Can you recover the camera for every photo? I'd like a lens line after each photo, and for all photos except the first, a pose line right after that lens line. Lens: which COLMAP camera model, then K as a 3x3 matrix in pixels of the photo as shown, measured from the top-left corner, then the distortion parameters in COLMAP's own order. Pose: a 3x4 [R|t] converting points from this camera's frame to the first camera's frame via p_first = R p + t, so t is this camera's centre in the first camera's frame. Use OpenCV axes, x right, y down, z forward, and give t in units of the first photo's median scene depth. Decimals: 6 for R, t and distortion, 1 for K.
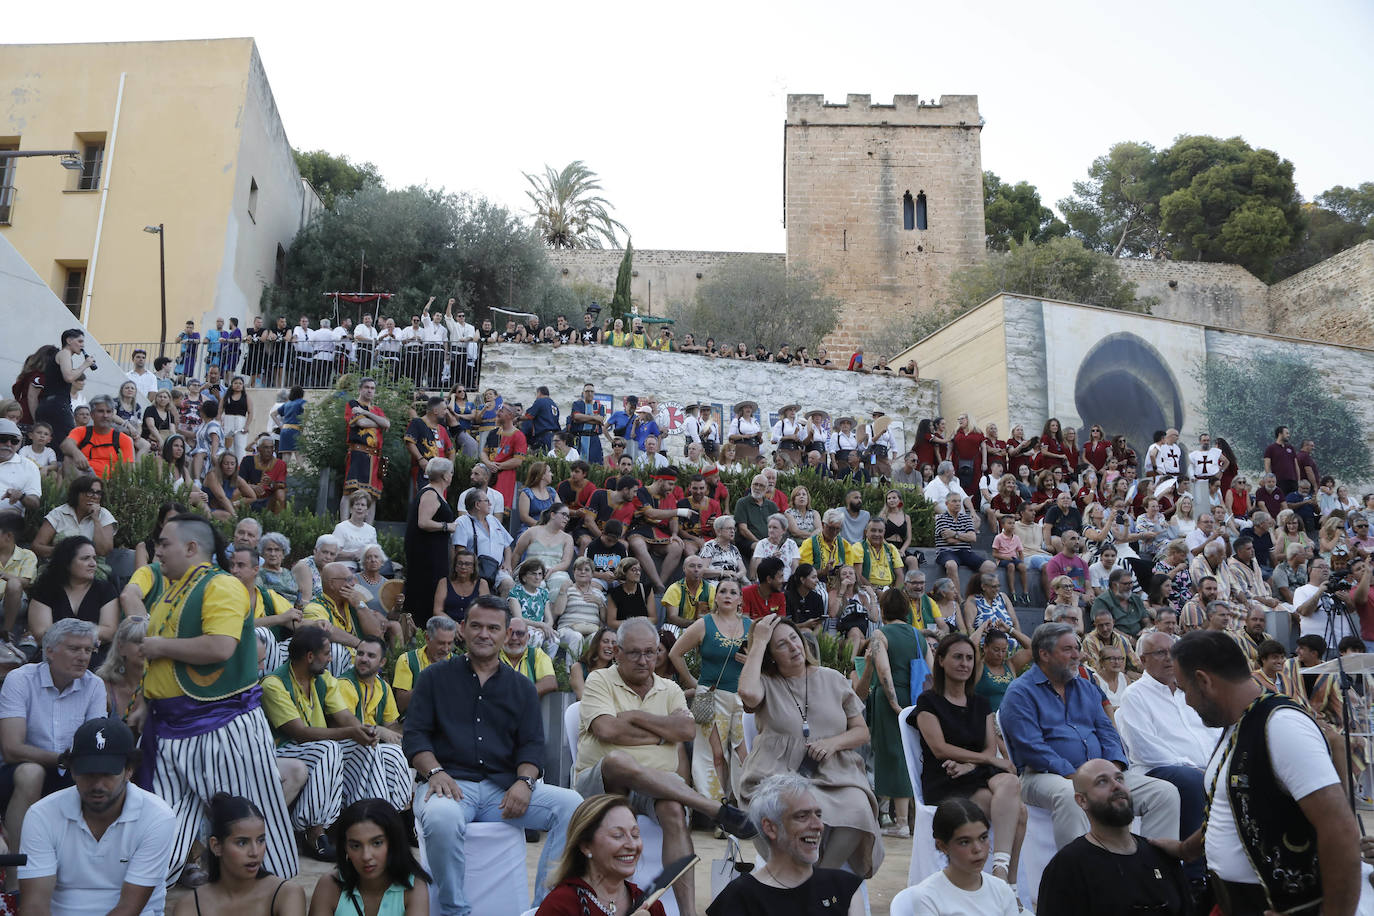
lens RADIAL K [[1086.7, 0, 681.3], [0, 1086.7, 476.7], [0, 0, 1]] dist [-0.141520, 0.080190]
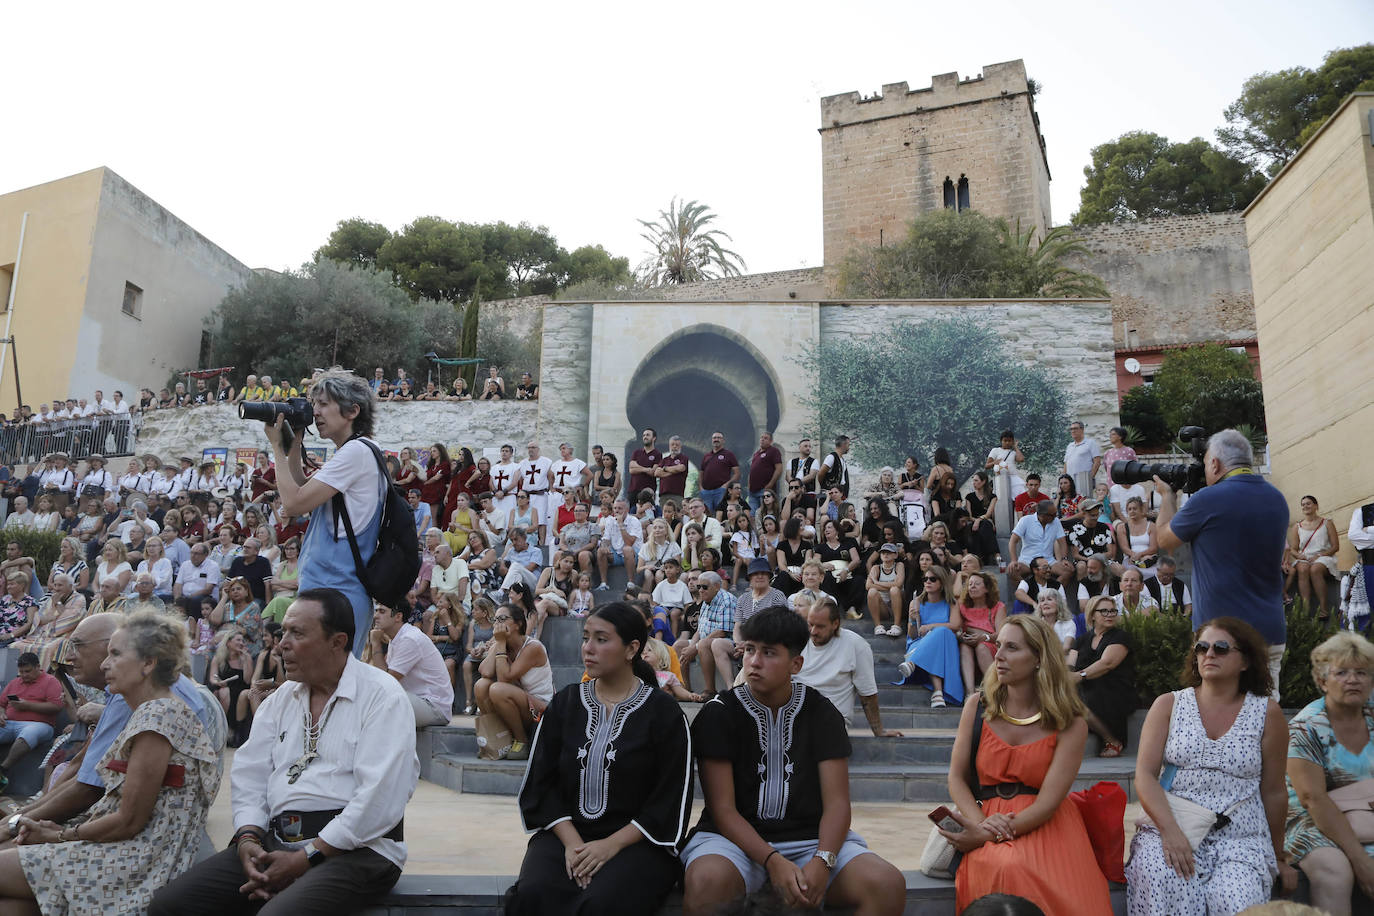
lens RADIAL K [[1086.7, 0, 681.3], [0, 1086.7, 476.7], [0, 0, 1]] dist [-0.141520, 0.080190]
pose [[0.935459, -0.075412, -0.345295, 0.296531], [0.066208, 0.997067, -0.038390, 0.009855], [0.347178, 0.013051, 0.937709, 0.064134]]
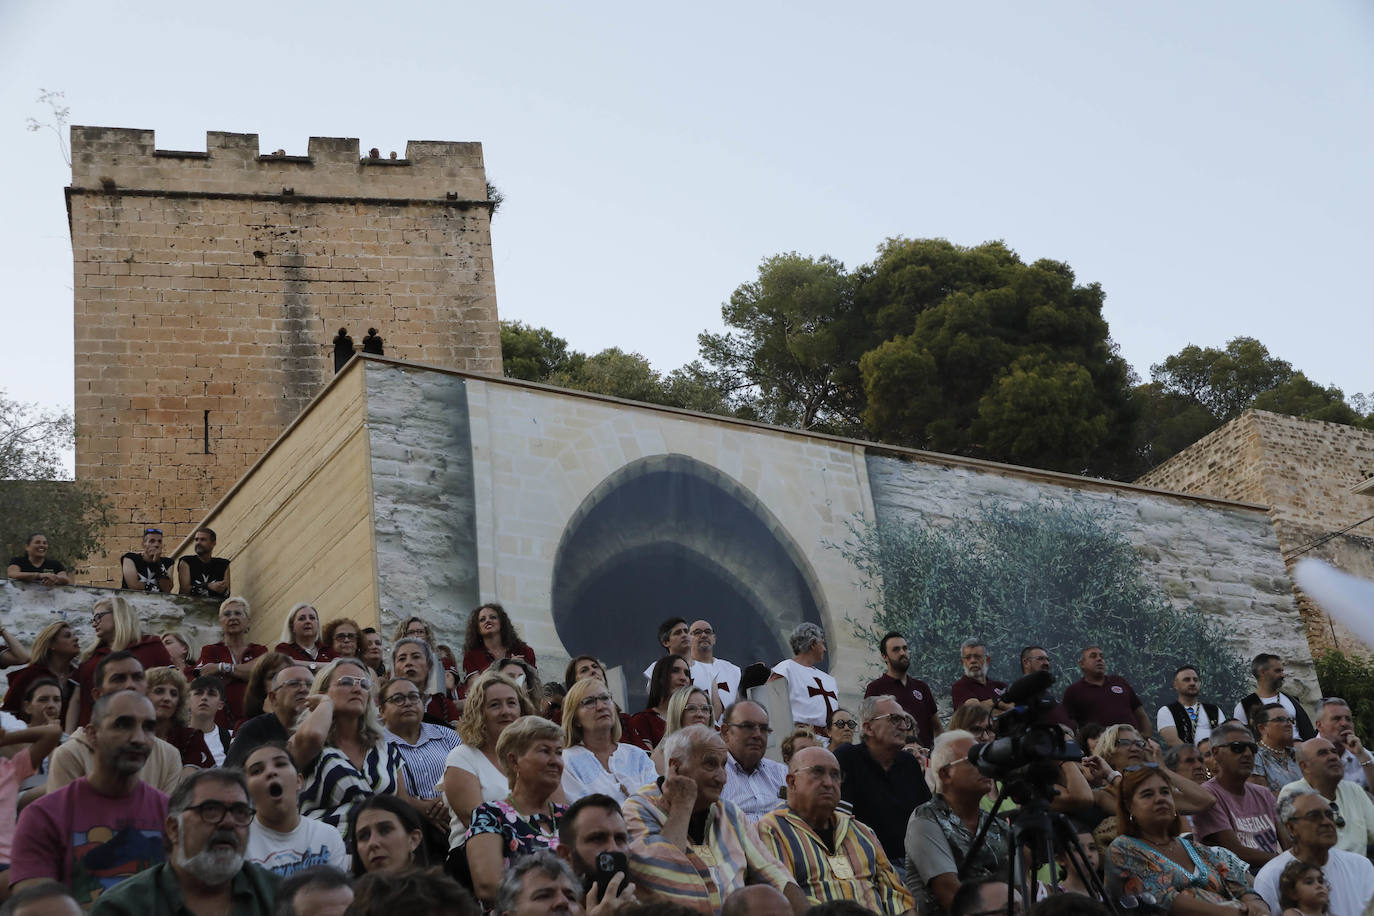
lens RADIAL K [[2098.6, 0, 684.7], [0, 2098.6, 495.5], [0, 0, 1]] dist [0.245195, -0.029709]
pose [[0.953381, -0.011611, 0.301546, 0.071892], [0.082030, 0.971604, -0.221938, 0.027084], [-0.290407, 0.236328, 0.927261, 0.097054]]
